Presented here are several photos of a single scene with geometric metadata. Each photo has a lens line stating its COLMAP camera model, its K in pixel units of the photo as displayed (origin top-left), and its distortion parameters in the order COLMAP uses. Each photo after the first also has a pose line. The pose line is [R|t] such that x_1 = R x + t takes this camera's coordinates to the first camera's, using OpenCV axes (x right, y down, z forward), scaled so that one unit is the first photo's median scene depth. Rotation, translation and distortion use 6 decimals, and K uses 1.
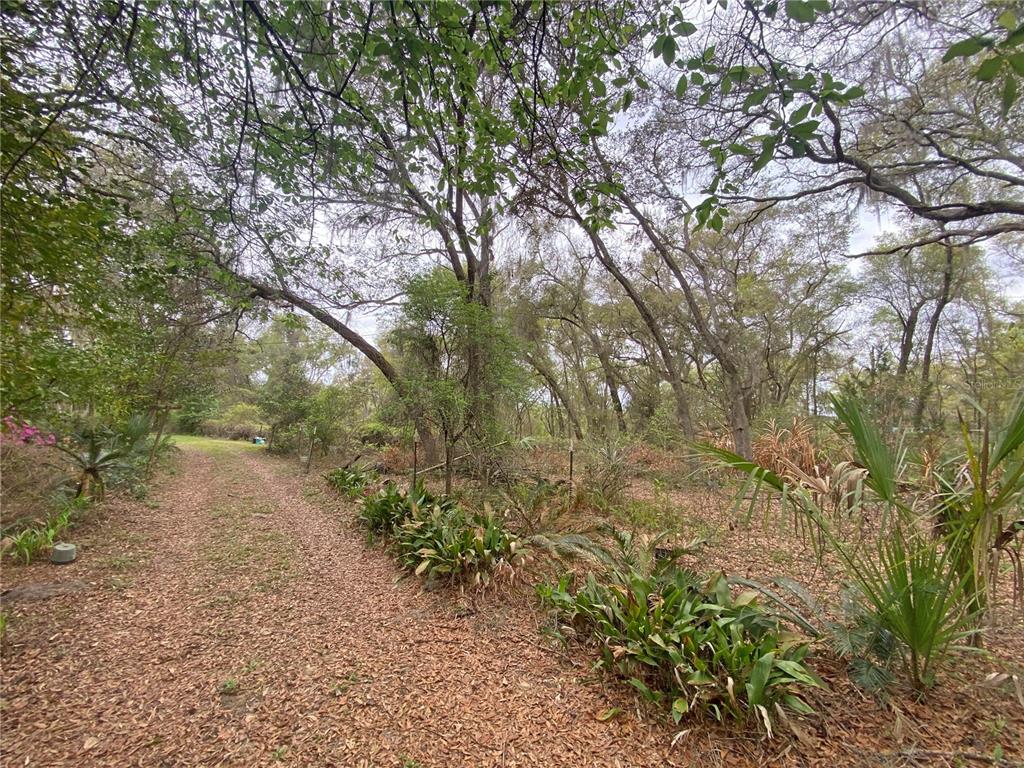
lens RADIAL K [[416.6, 0, 512.0], [0, 416.6, 384.0], [0, 0, 1]] dist [0.020491, -0.020158]
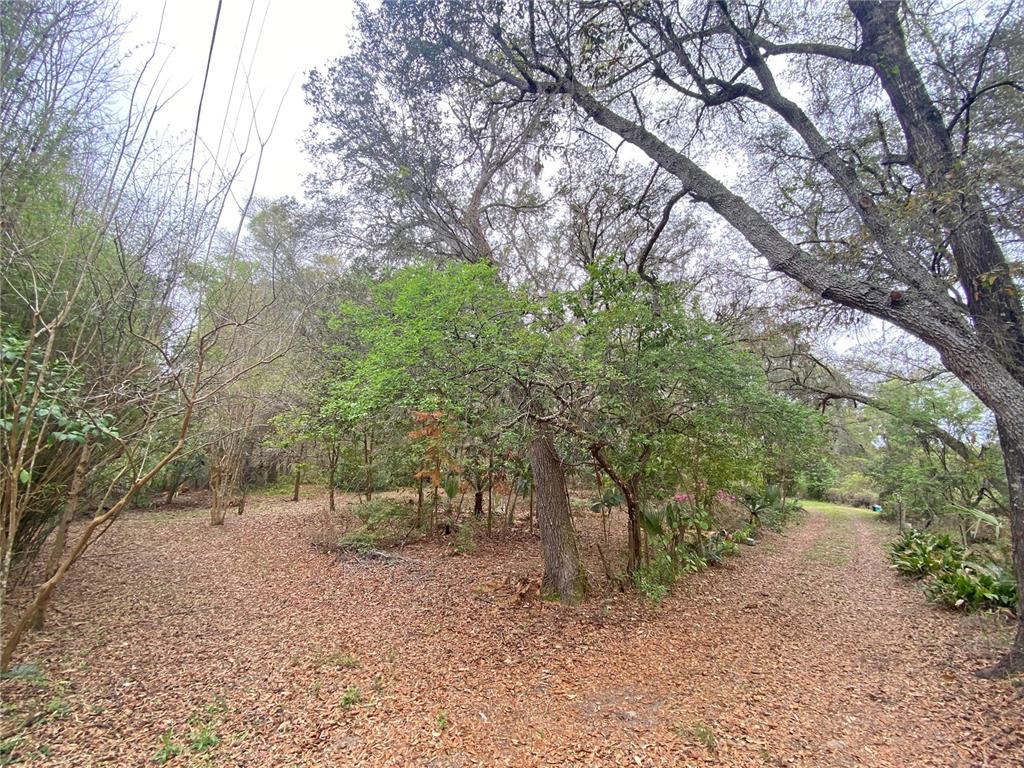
lens RADIAL K [[416.6, 0, 512.0], [0, 416.6, 384.0], [0, 0, 1]] dist [0.020491, -0.020158]
pose [[0.279363, -0.220585, -0.934505, 0.217744], [0.073233, 0.975314, -0.208325, -0.023252], [0.957389, -0.010238, 0.288620, -0.218959]]
